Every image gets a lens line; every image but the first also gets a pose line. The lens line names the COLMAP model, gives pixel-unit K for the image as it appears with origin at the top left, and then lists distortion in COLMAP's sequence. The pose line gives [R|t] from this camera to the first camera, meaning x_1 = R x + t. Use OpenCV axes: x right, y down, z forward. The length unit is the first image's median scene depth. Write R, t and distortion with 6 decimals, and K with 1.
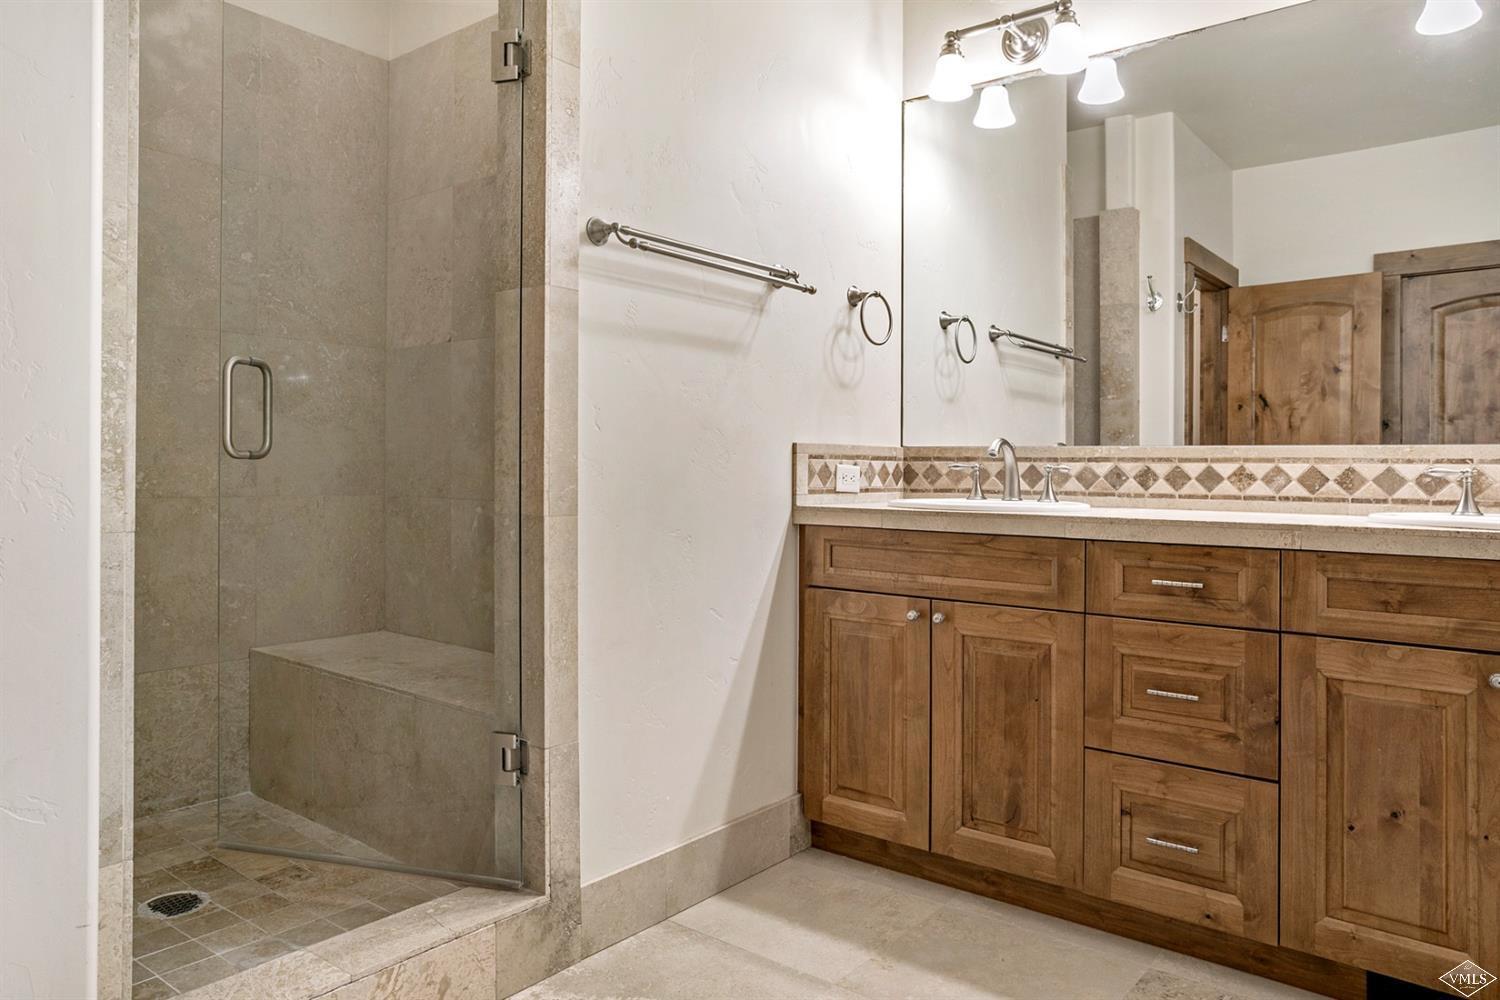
lens RADIAL K [[1008.7, 0, 751.4], [0, 1008.7, 480.9], [0, 0, 1]] dist [-0.036618, 0.050107]
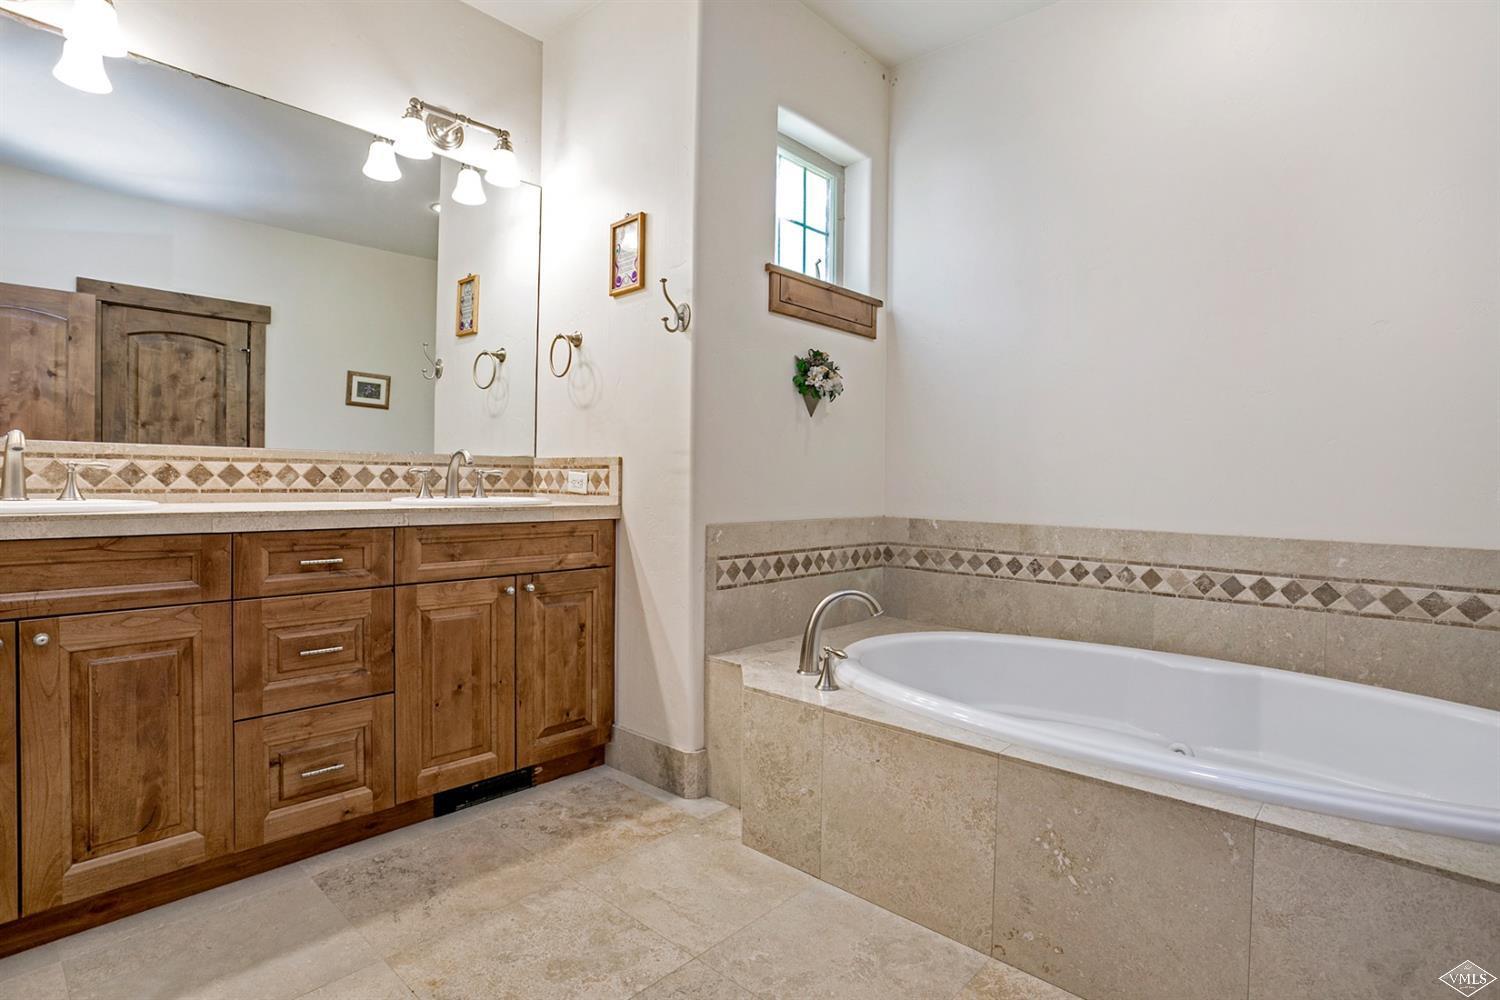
lens RADIAL K [[764.9, 0, 750.0], [0, 764.9, 500.0], [0, 0, 1]] dist [-0.057543, 0.032311]
pose [[0.073514, -0.036962, 0.996609, -0.414027], [-0.003104, 0.999300, 0.037291, -0.008628], [-0.997289, -0.005835, 0.073347, 0.363092]]
